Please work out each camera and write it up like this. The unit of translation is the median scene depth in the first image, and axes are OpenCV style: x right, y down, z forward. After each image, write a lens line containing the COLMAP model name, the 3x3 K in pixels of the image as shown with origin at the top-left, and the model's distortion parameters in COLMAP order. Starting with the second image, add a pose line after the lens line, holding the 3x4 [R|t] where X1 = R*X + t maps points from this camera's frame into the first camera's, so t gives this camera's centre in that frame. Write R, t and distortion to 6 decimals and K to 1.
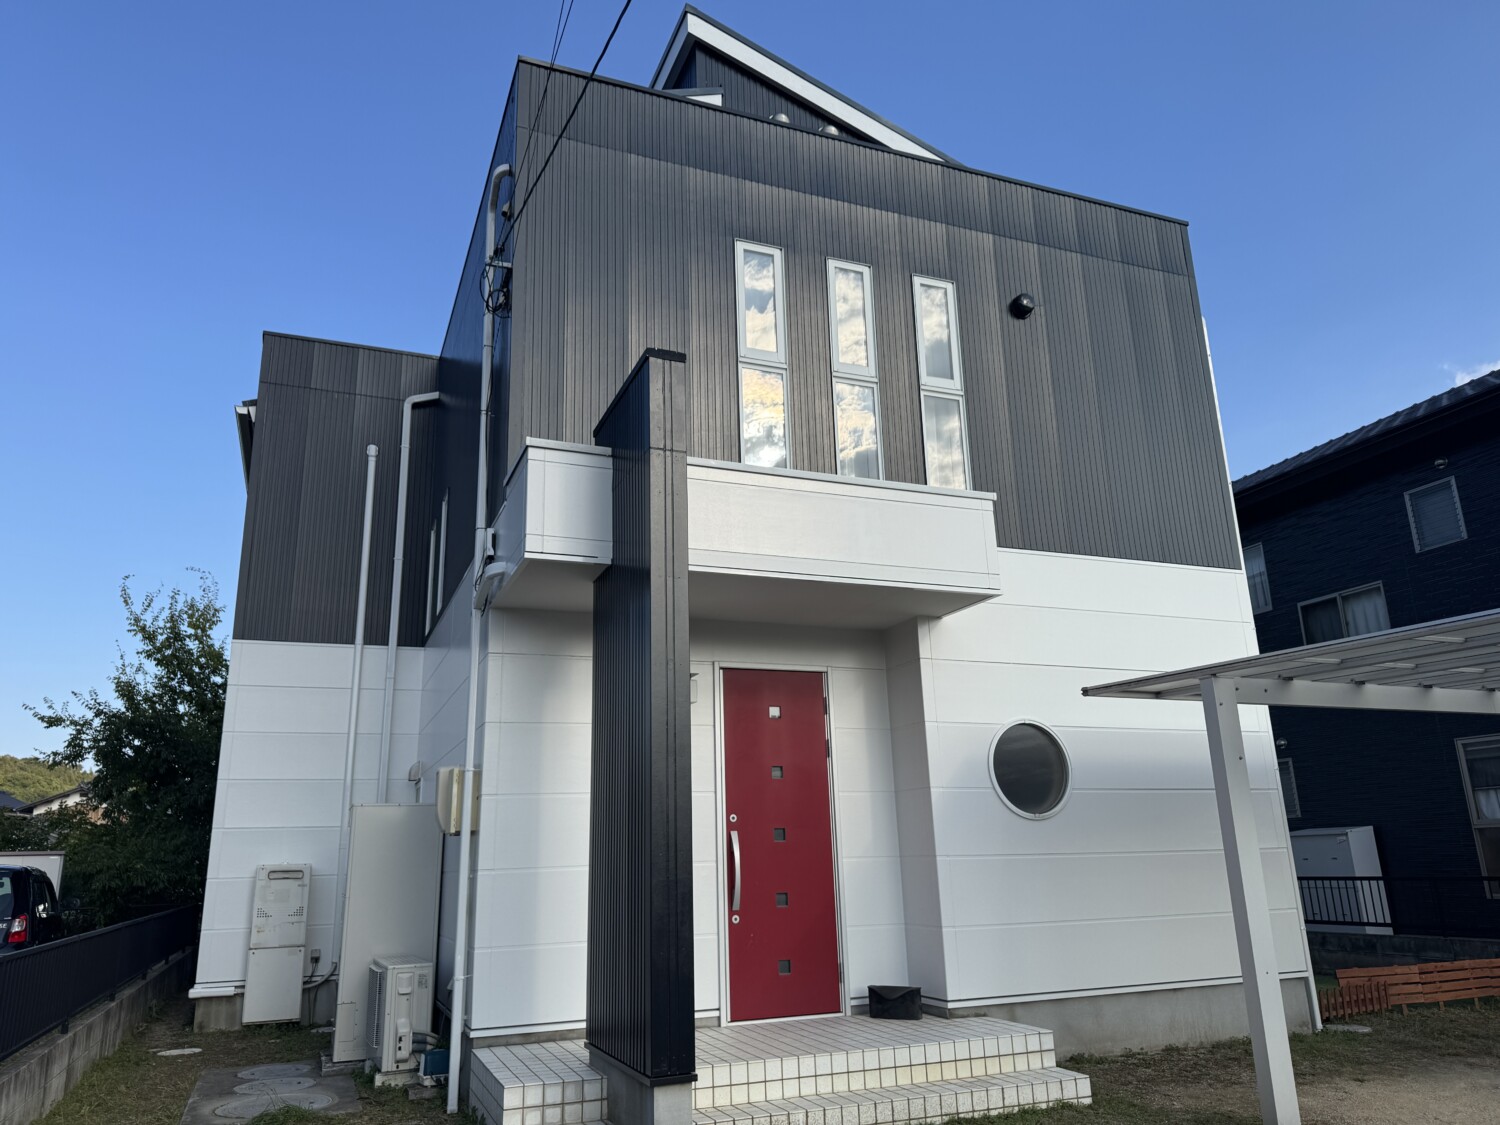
lens RADIAL K [[1020.6, 0, 753.4], [0, 1020.6, 605.5], [0, 0, 1]] dist [0.001652, 0.032616]
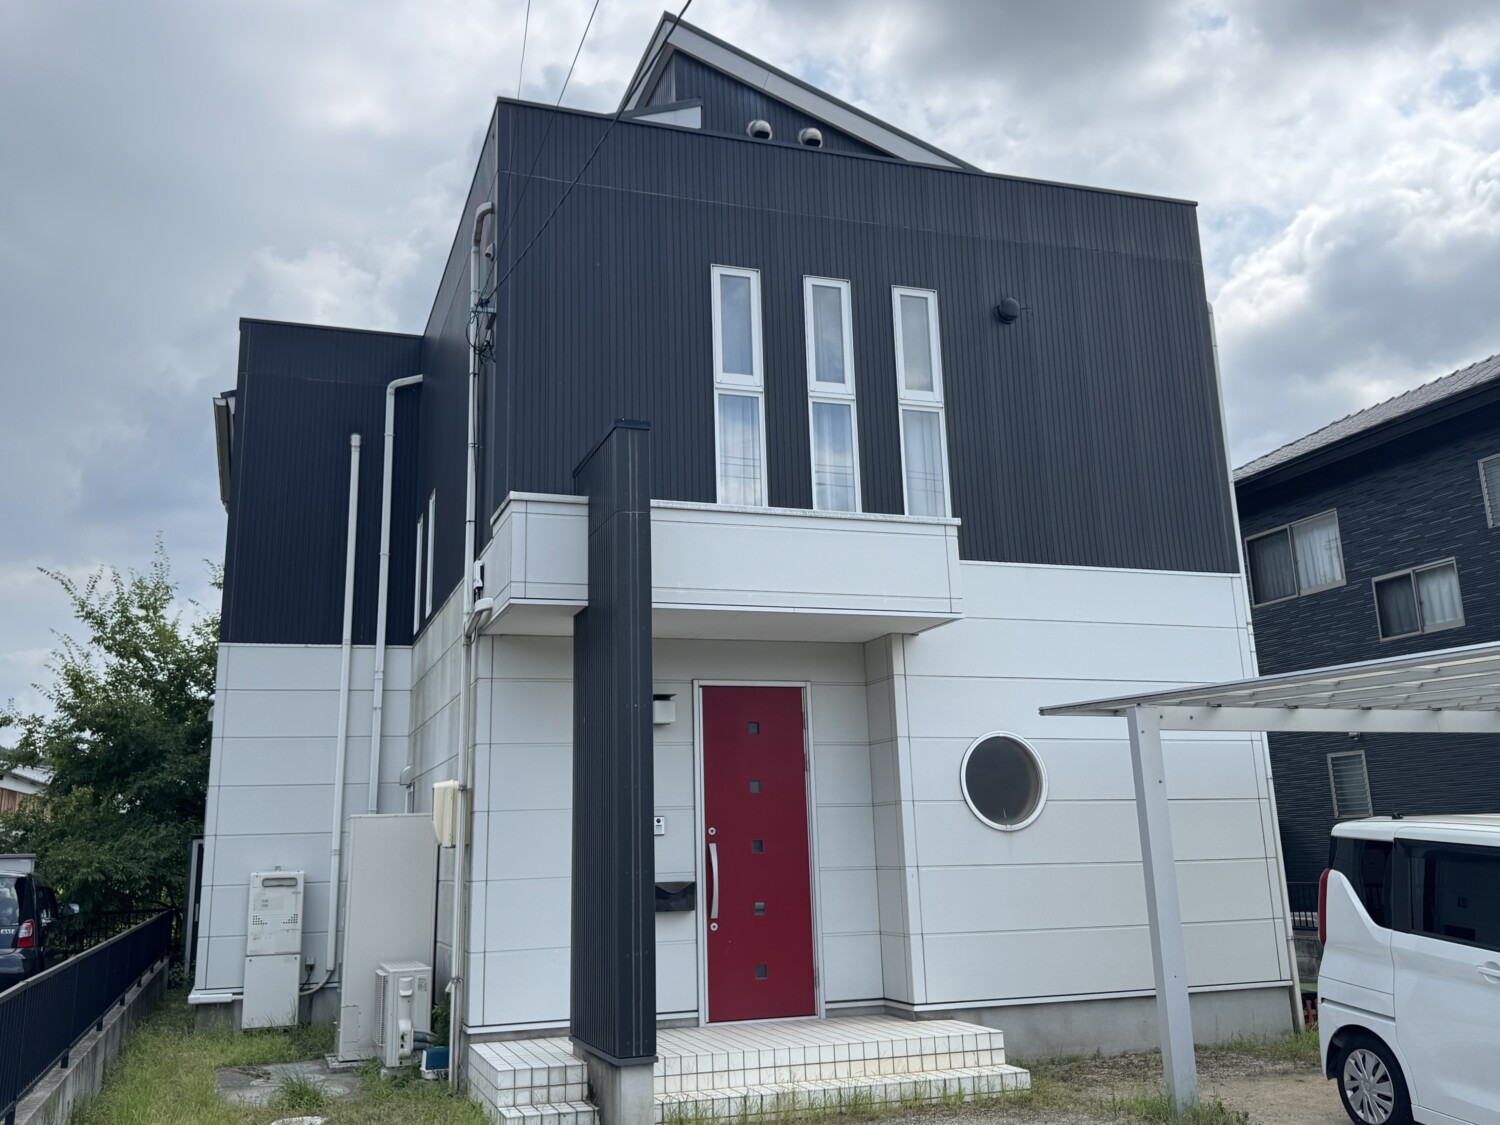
lens RADIAL K [[1298.4, 0, 750.0], [0, 1298.4, 562.5], [0, 0, 1]] dist [0.031087, -0.000578]
pose [[0.998815, -0.010793, -0.047452, 0.083418], [0.011953, 0.999635, 0.024226, -0.096964], [0.047173, -0.024764, 0.998580, -0.317692]]
